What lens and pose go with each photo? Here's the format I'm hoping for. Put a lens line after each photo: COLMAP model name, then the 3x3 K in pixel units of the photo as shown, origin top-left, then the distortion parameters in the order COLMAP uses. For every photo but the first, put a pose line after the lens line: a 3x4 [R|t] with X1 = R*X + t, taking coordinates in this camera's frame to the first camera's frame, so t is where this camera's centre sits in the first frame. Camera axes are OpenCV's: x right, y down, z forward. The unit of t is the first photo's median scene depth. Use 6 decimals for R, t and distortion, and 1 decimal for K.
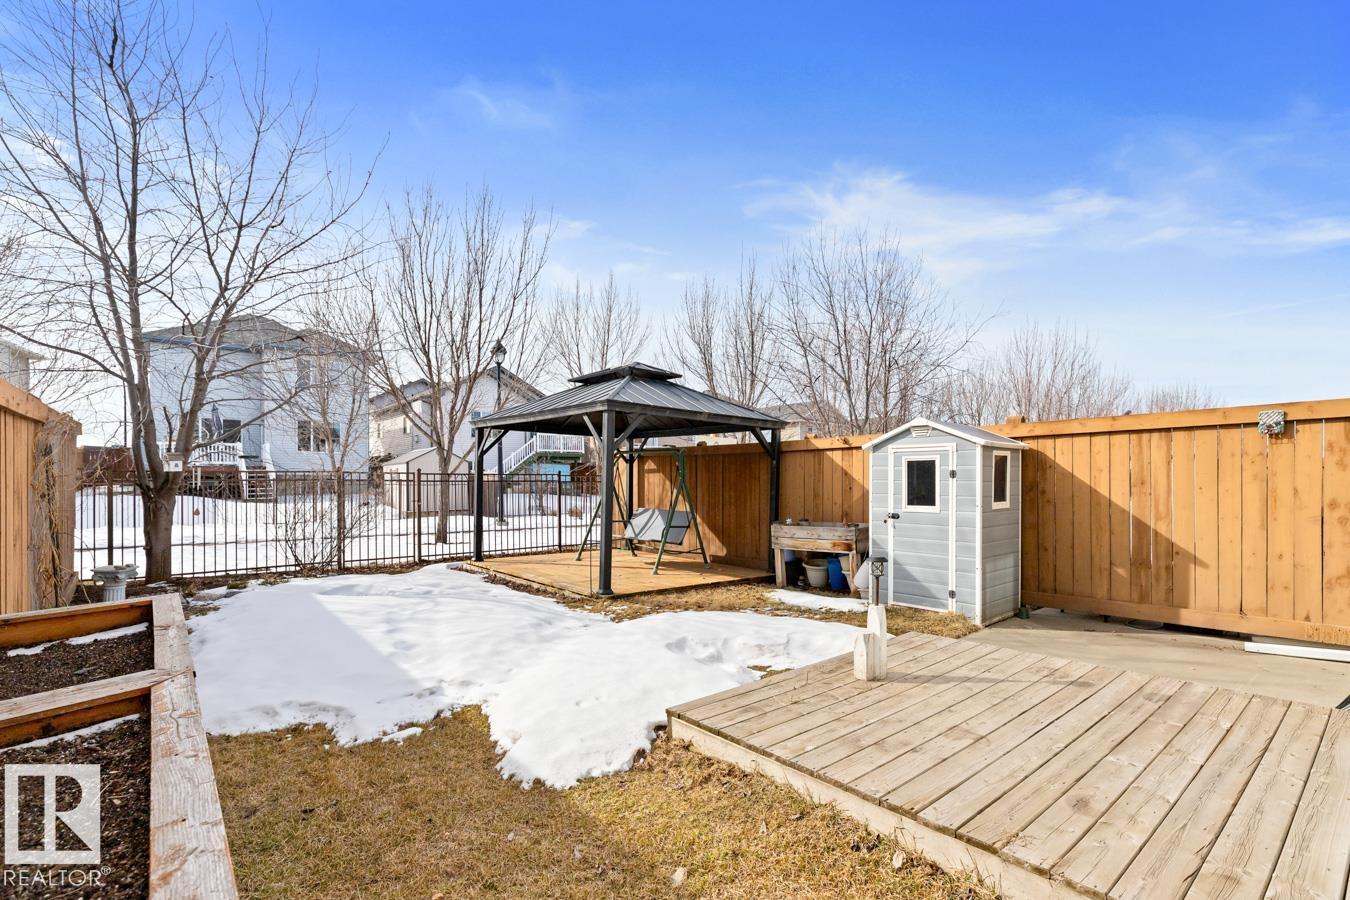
lens RADIAL K [[619.0, 0, 669.3], [0, 619.0, 479.7], [0, 0, 1]] dist [0.000734, 0.000001]
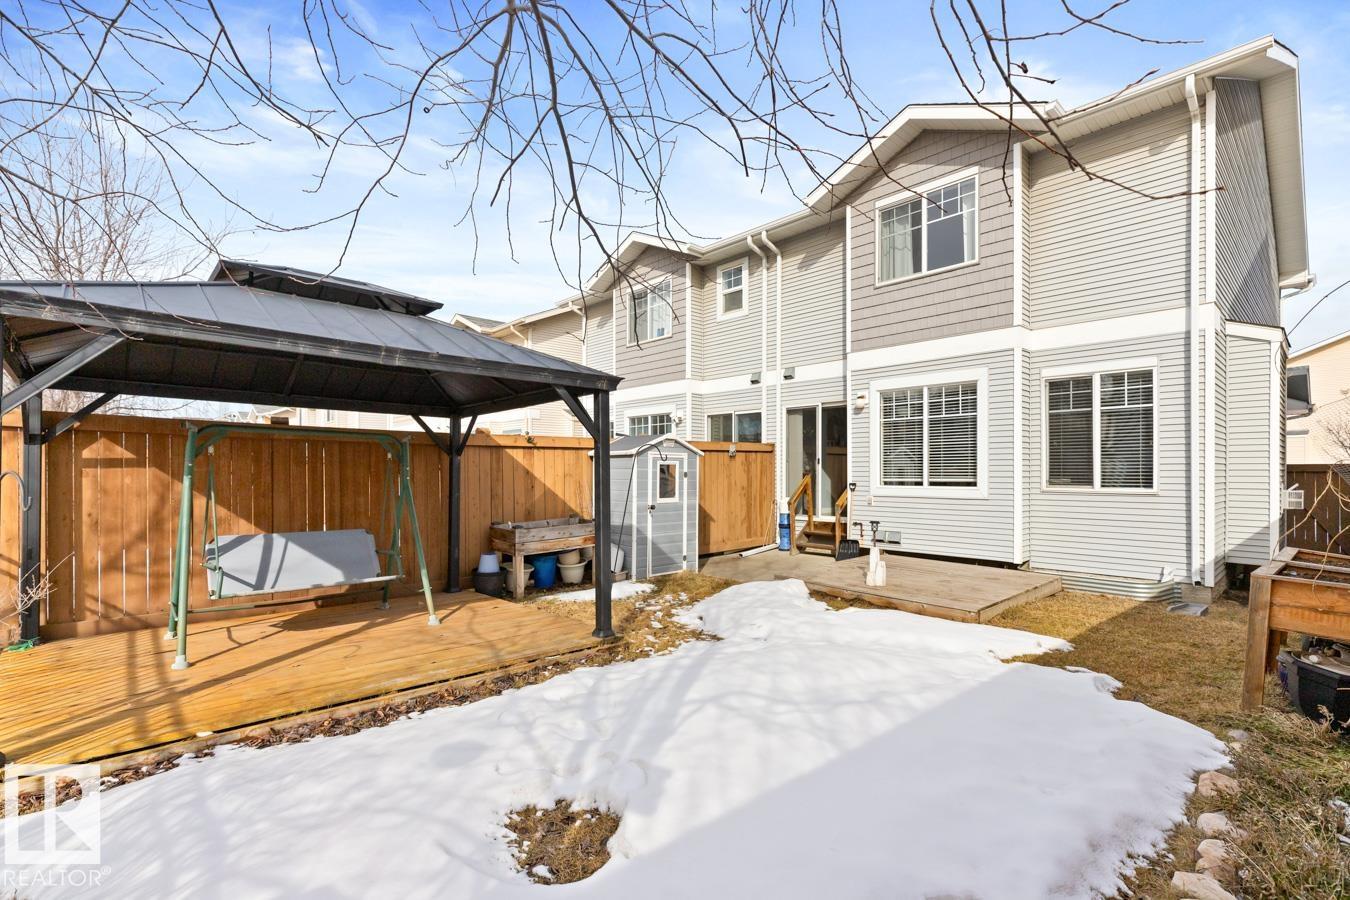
lens RADIAL K [[619.0, 0, 669.3], [0, 619.0, 479.7], [0, 0, 1]] dist [0.000734, 0.000001]
pose [[-0.054740, -0.009003, 0.998460, -0.912284], [-0.001646, 0.999959, 0.008926, -0.009648], [-0.998499, -0.001155, -0.054753, 1.038673]]
